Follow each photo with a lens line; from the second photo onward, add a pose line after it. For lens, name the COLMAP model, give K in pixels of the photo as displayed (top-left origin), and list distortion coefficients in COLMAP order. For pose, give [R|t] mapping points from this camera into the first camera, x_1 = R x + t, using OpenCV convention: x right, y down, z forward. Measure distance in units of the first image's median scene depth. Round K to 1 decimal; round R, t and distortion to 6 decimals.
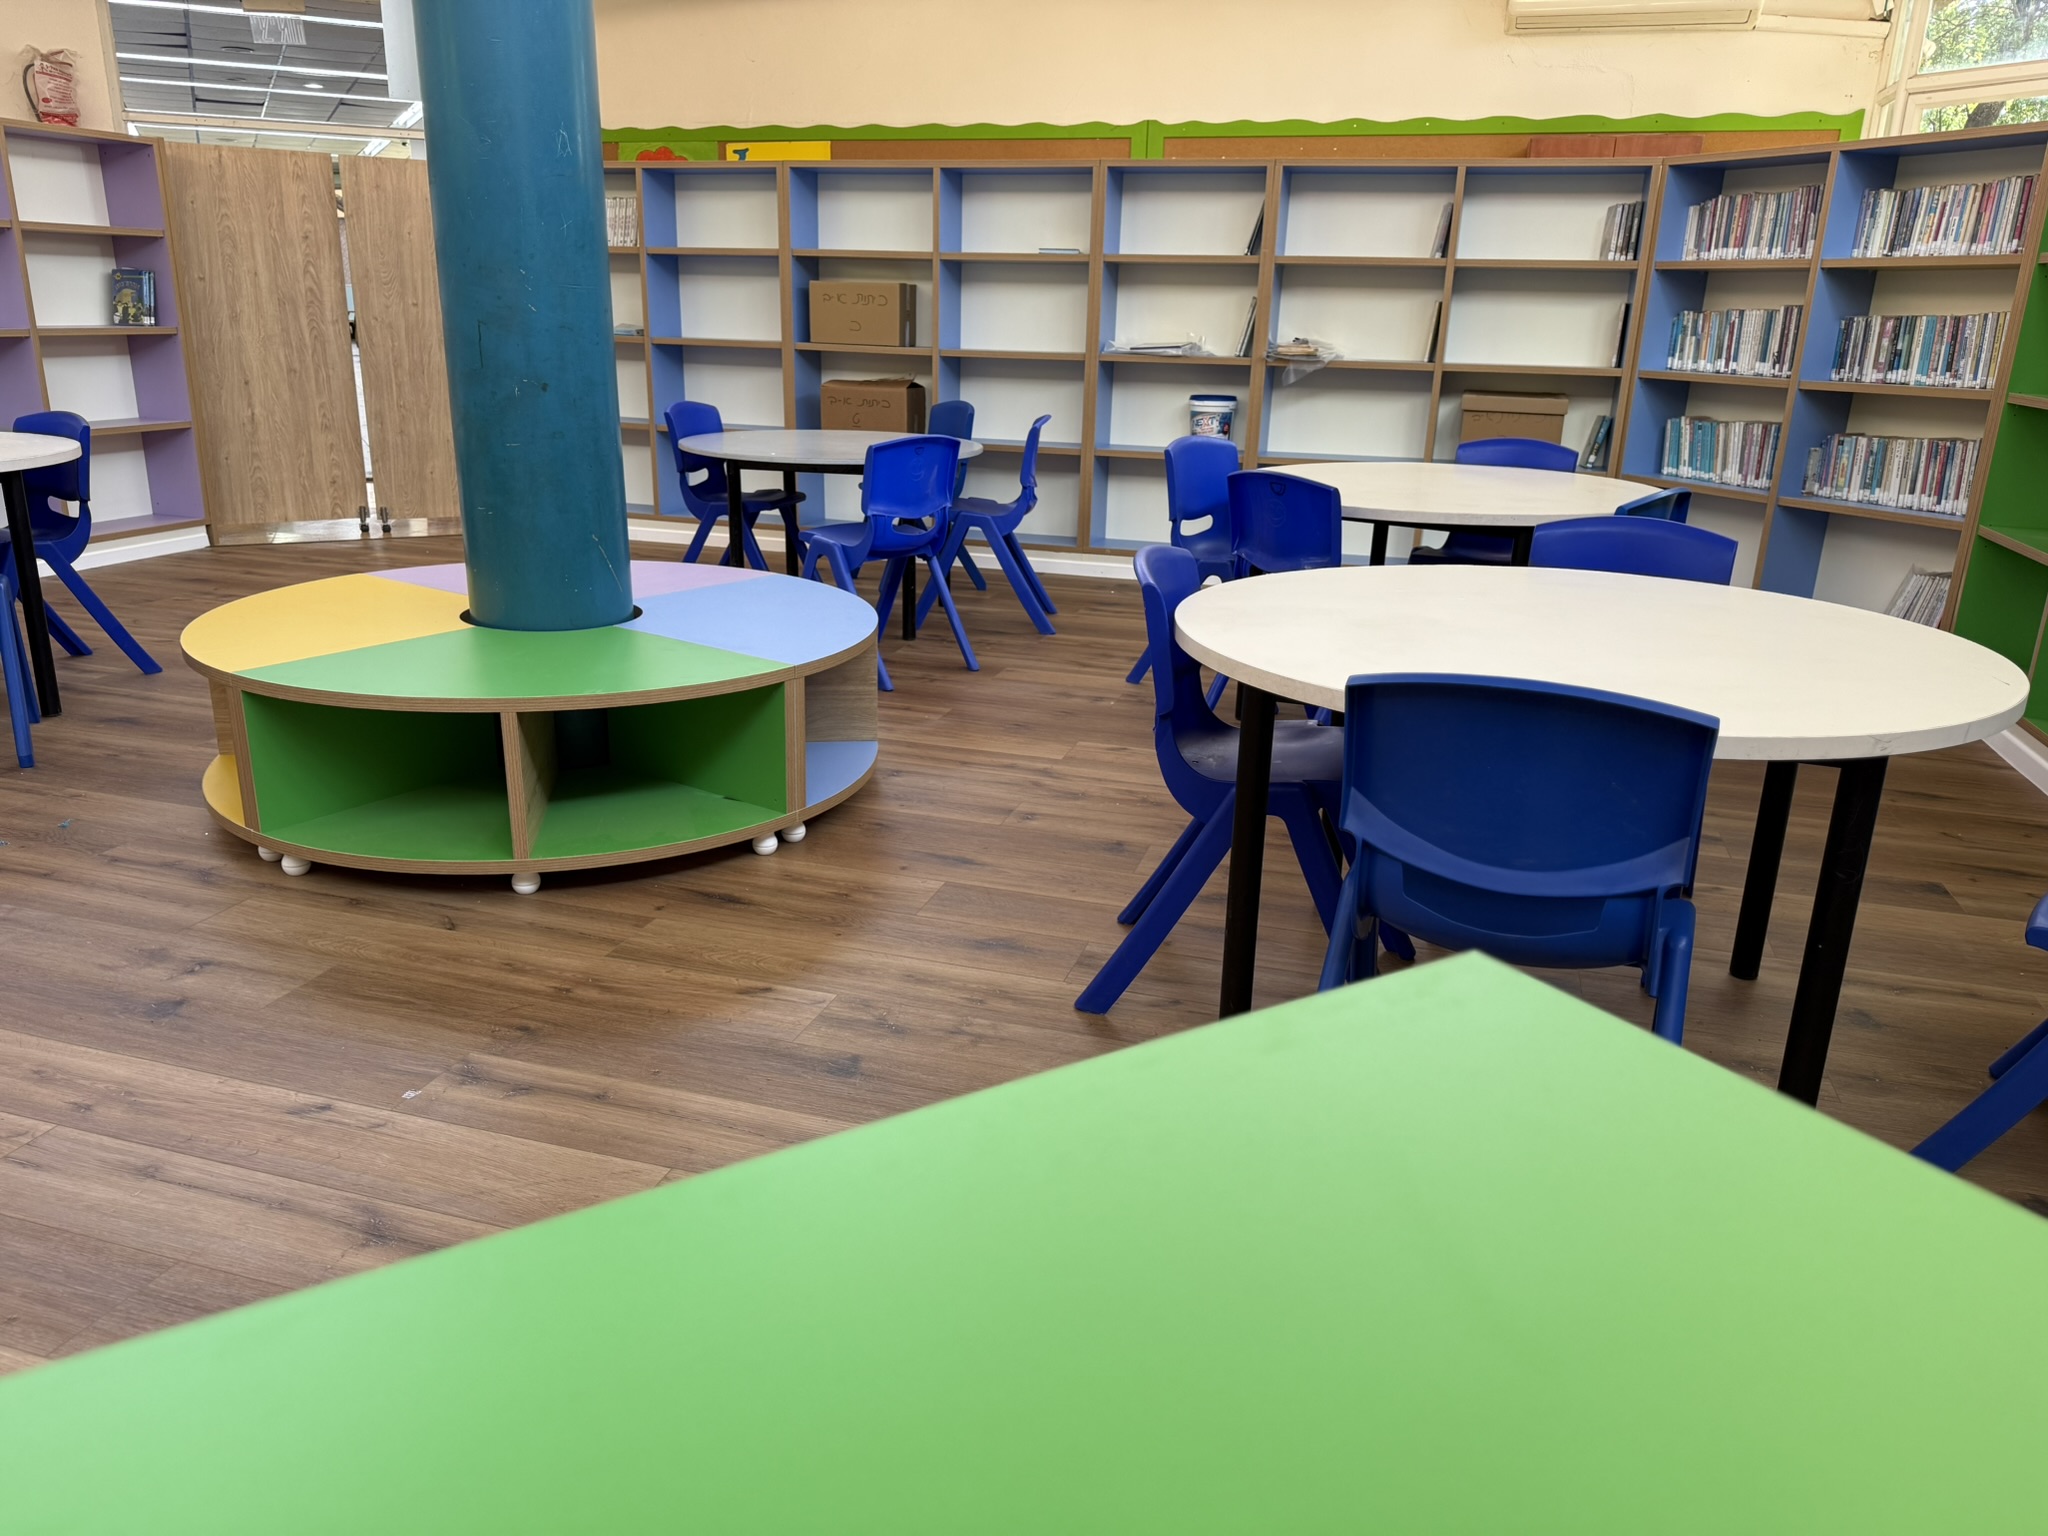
lens RADIAL K [[1426.2, 0, 1033.1], [0, 1426.2, 797.0], [0, 0, 1]] dist [0.003998, -0.044574]
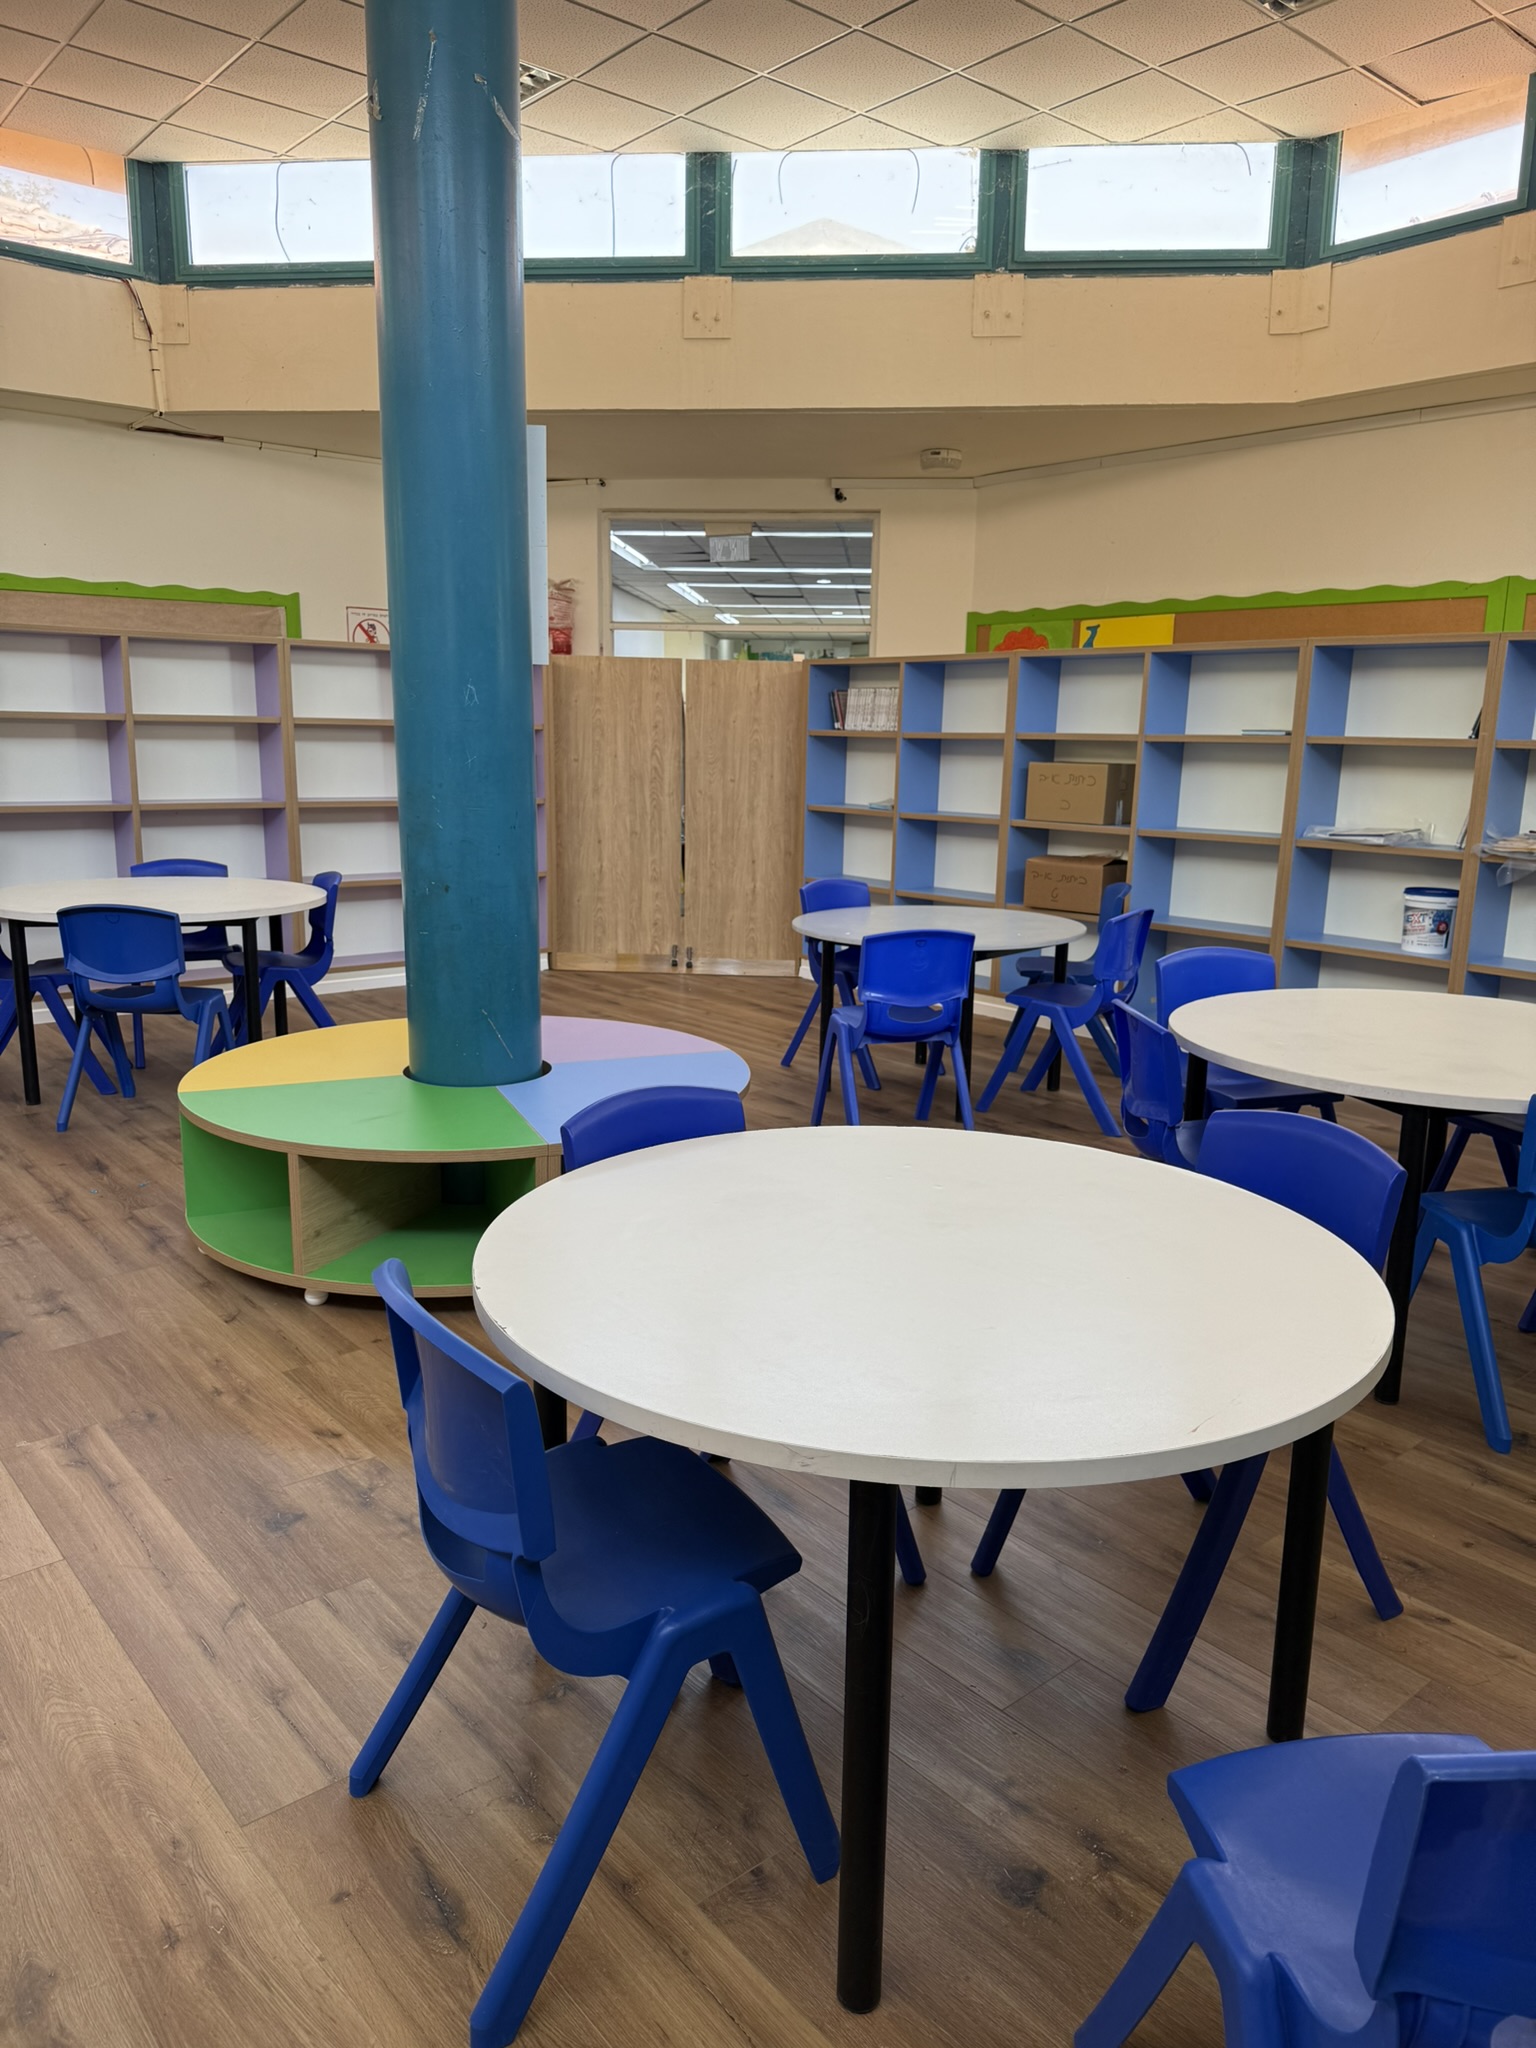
lens RADIAL K [[1426.2, 0, 768.0], [0, 1426.2, 1024.0], [0, 0, 1]] dist [0.003998, -0.044574]
pose [[0.834078, 0.095177, -0.543373, 0.265671], [-0.169076, 0.981704, -0.087576, -0.055812], [0.525097, 0.164917, 0.834911, 0.074387]]
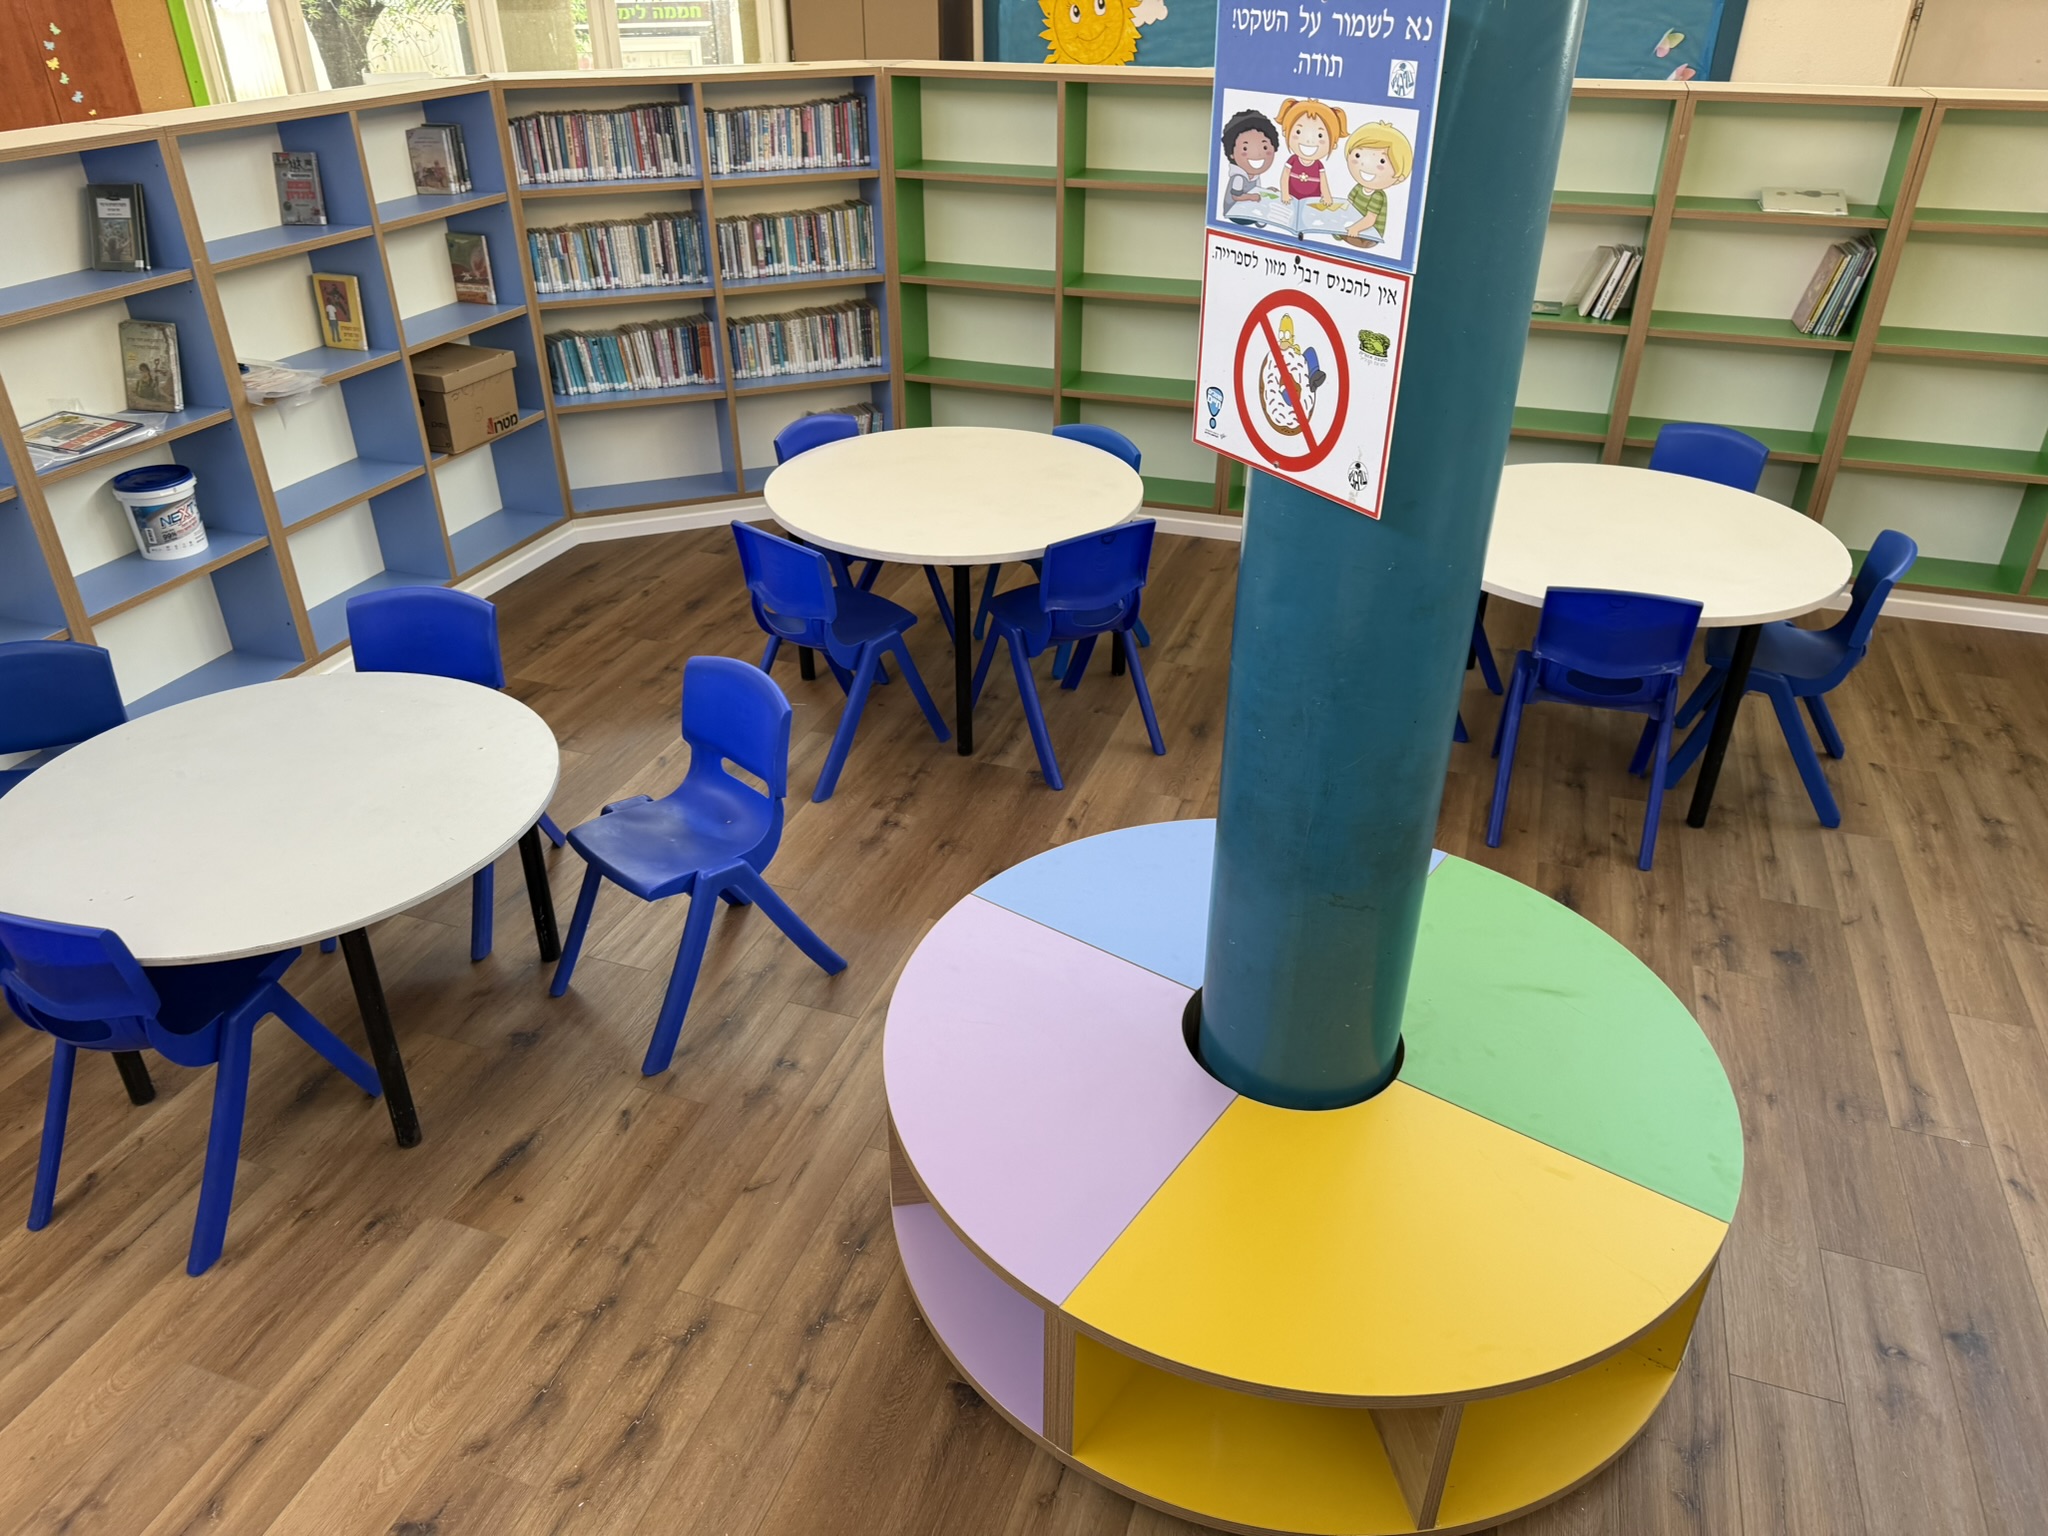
lens RADIAL K [[1420.1, 0, 1024.0], [0, 1420.1, 768.0], [0, 0, 1]] dist [0.000679, -0.055154]
pose [[0.064453, -0.501542, 0.862729, -0.495458], [0.321460, 0.828878, 0.457848, -0.333817], [-0.944727, 0.247823, 0.214650, 0.497408]]
